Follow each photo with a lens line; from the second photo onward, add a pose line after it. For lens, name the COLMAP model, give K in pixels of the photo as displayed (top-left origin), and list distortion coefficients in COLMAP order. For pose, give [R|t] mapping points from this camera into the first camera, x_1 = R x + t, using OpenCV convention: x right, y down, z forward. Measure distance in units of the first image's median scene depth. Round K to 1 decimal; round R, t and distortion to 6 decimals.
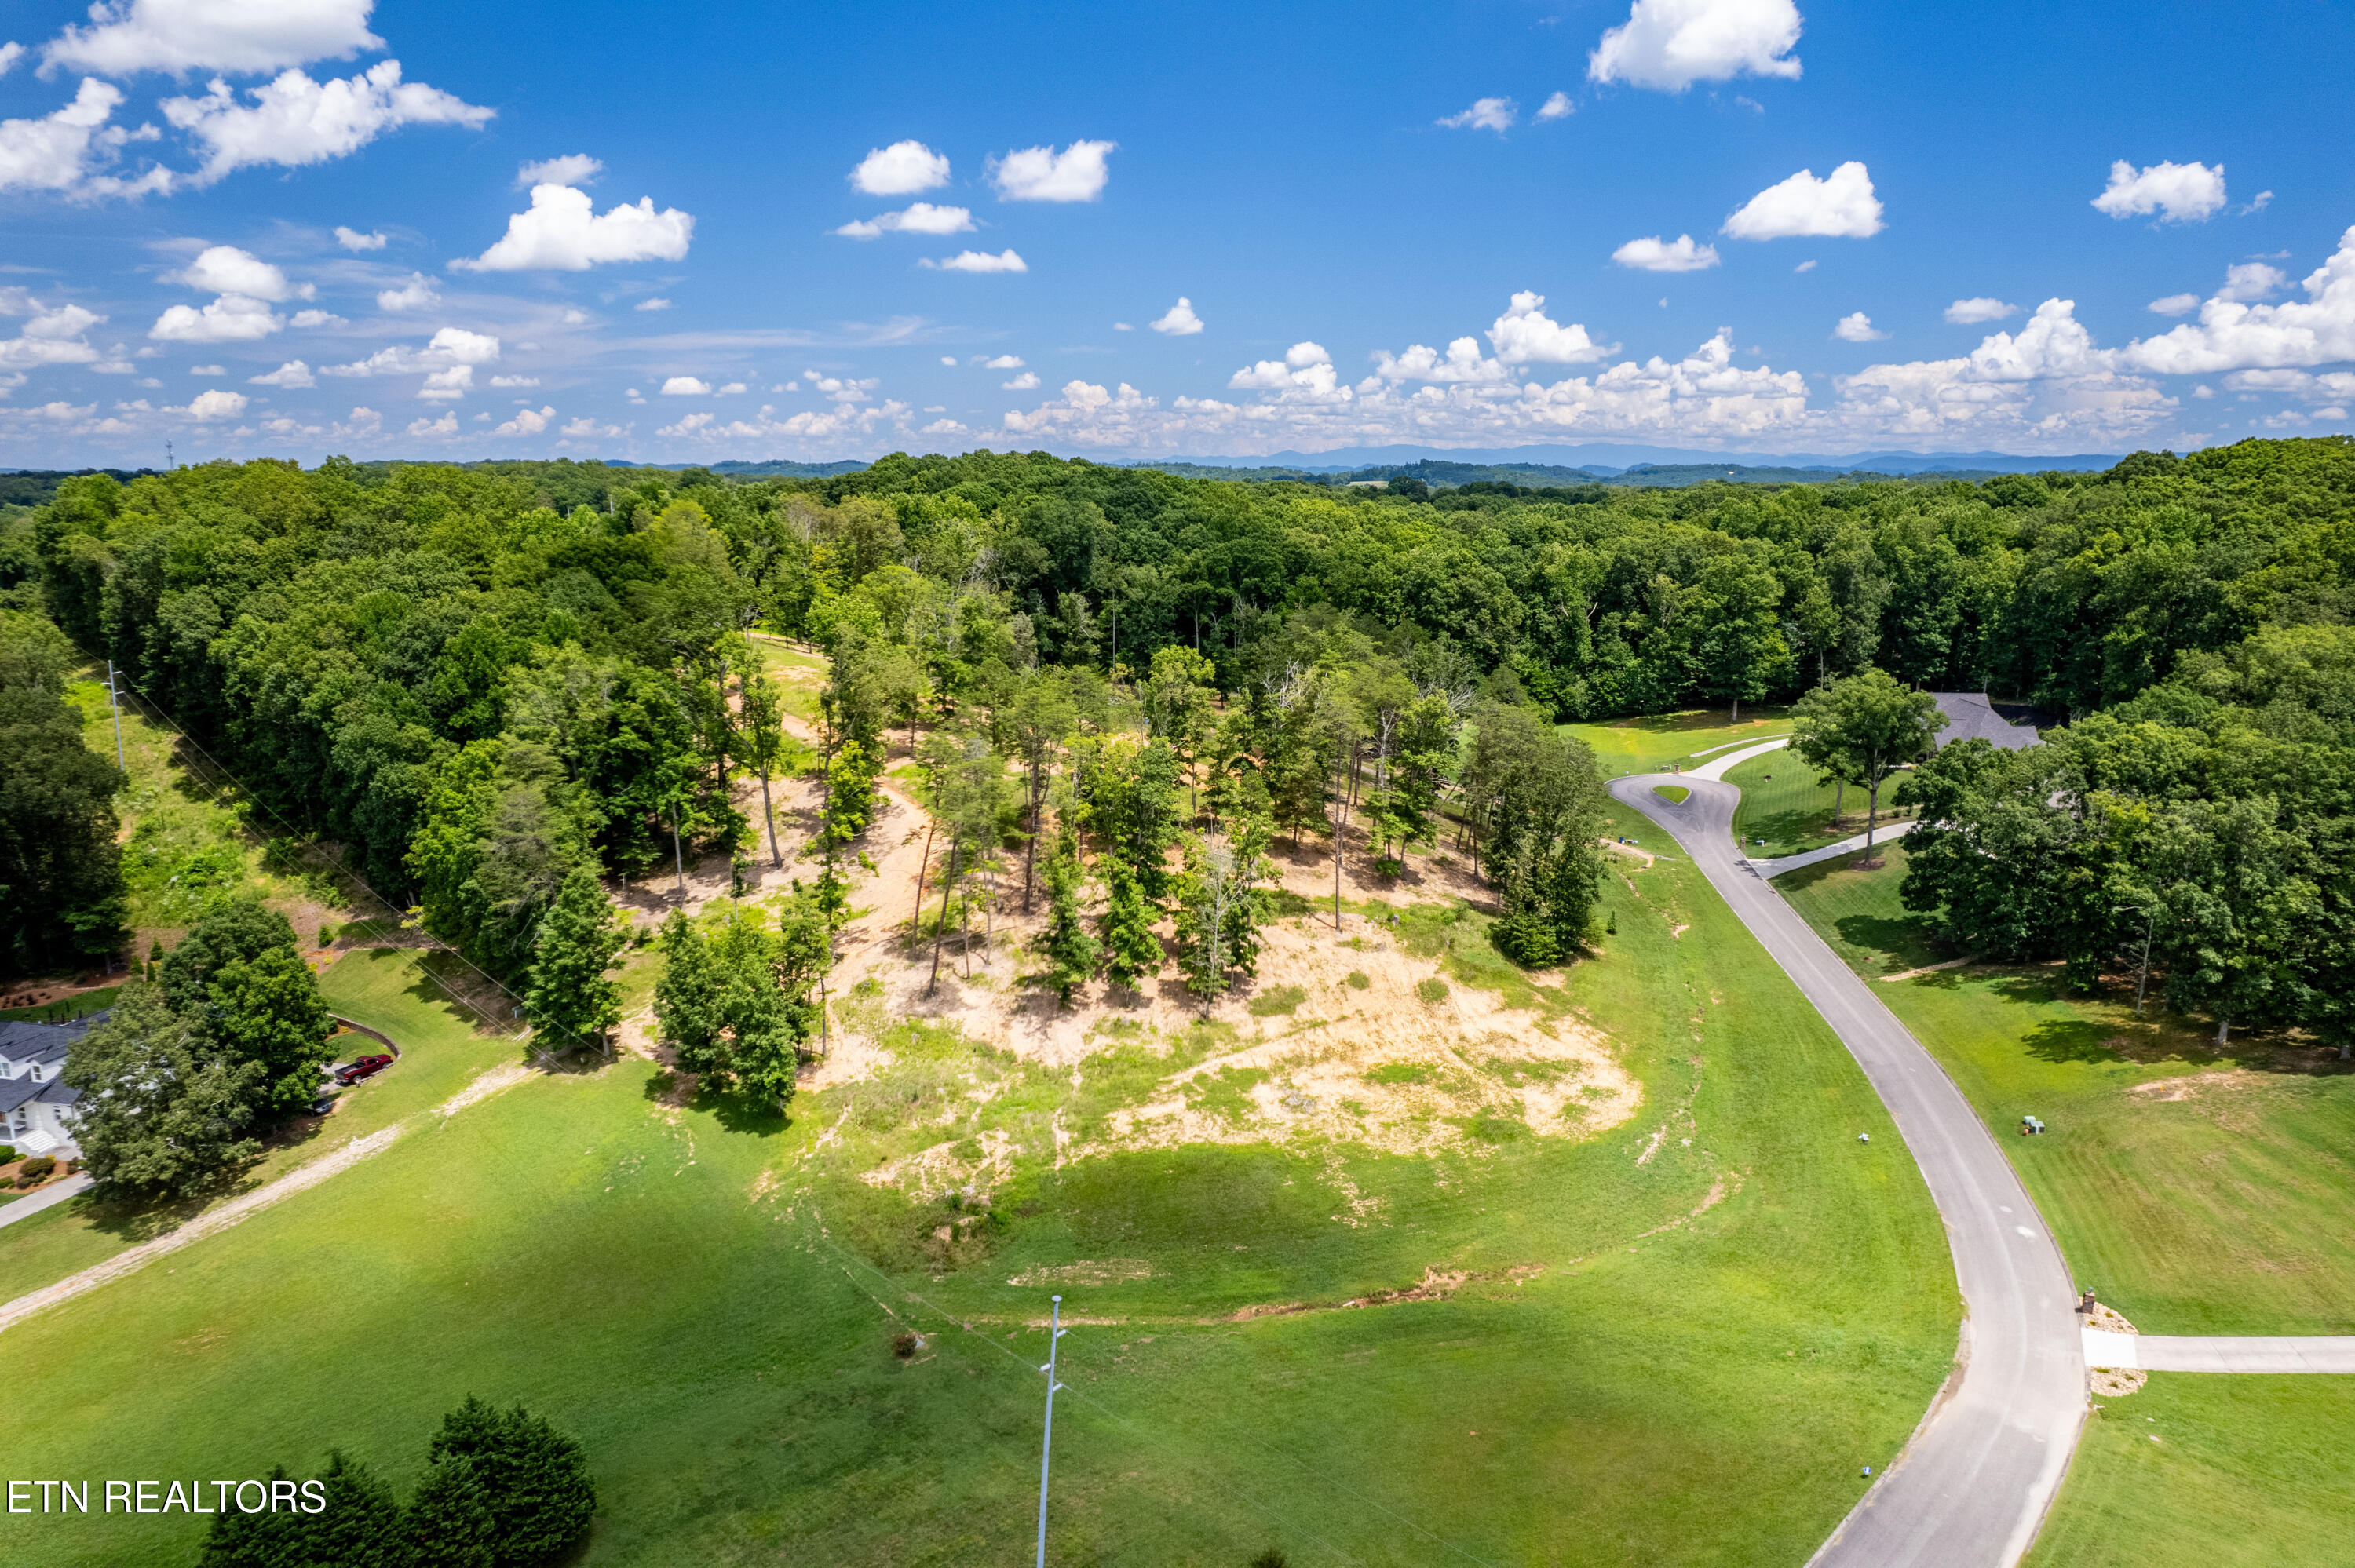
lens RADIAL K [[1504.4, 0, 1173.6], [0, 1504.4, 760.4], [0, 0, 1]] dist [-0.062091, 0.044341]
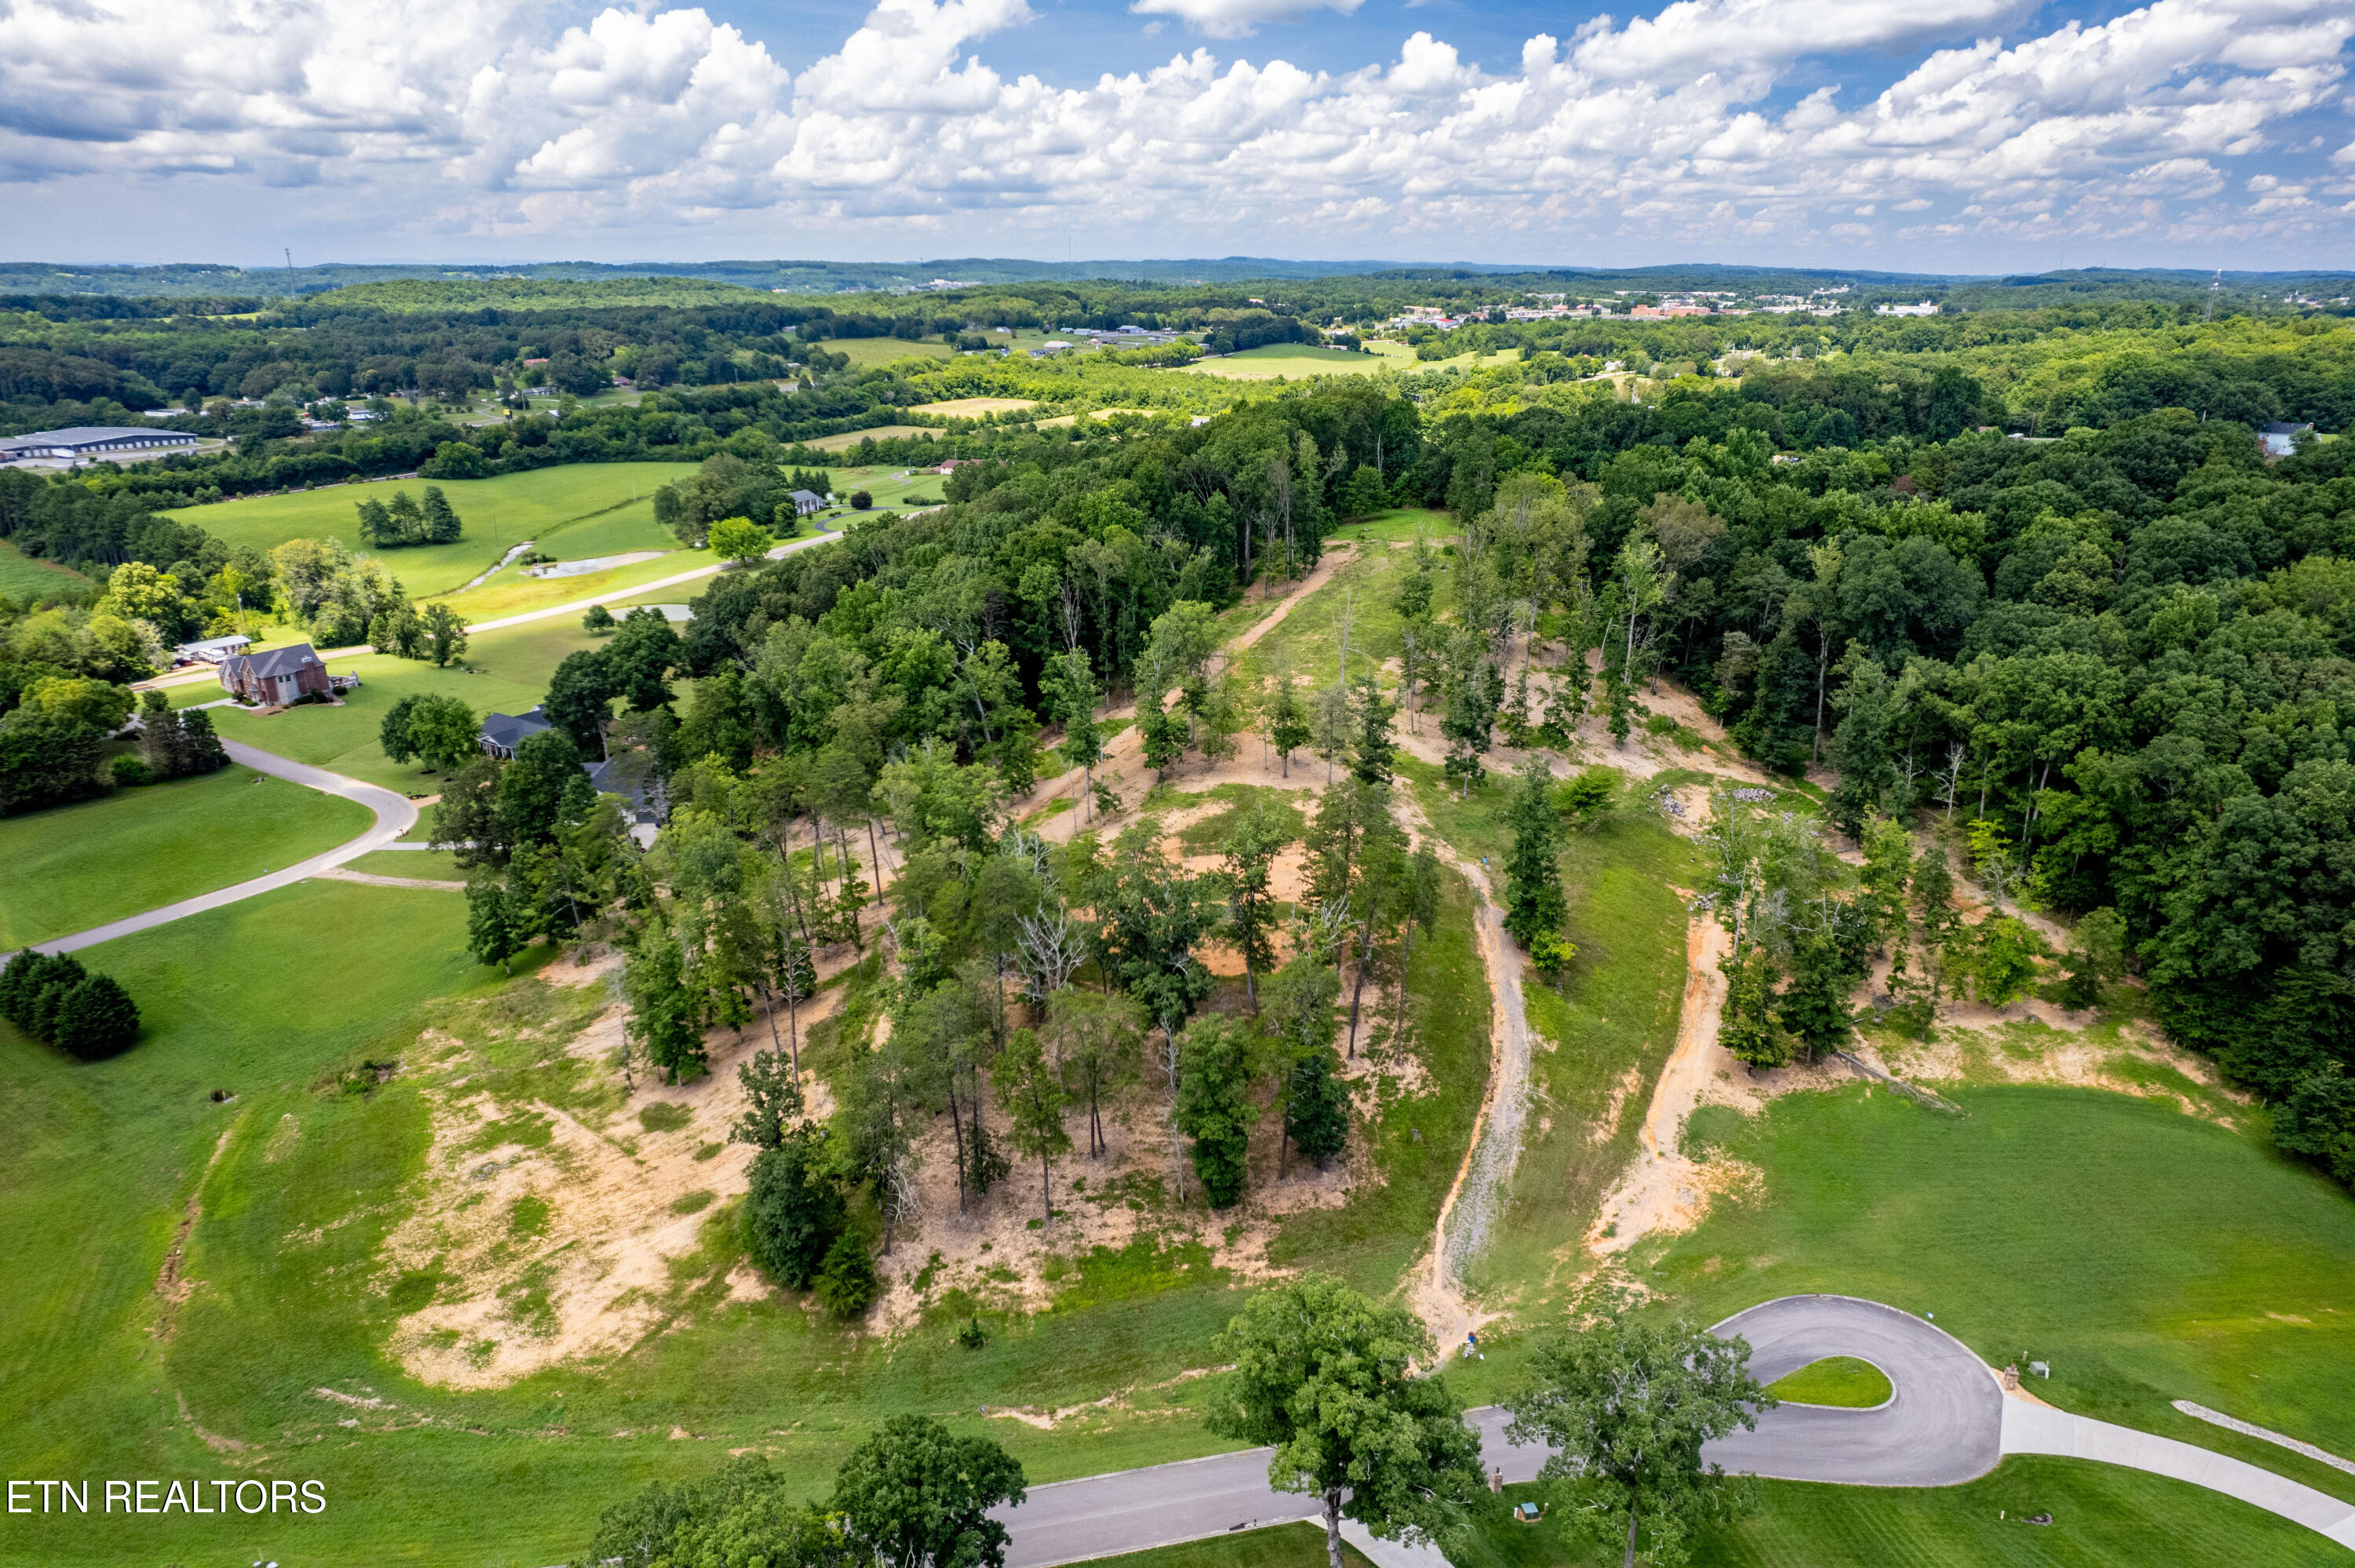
lens RADIAL K [[1504.4, 0, 1179.2], [0, 1504.4, 768.6], [0, 0, 1]] dist [-0.062091, 0.044341]
pose [[0.273855, 0.308297, -0.911019, 1.063123], [-0.185878, 0.946338, 0.264374, -0.416379], [0.943638, 0.096938, 0.316465, 1.028091]]
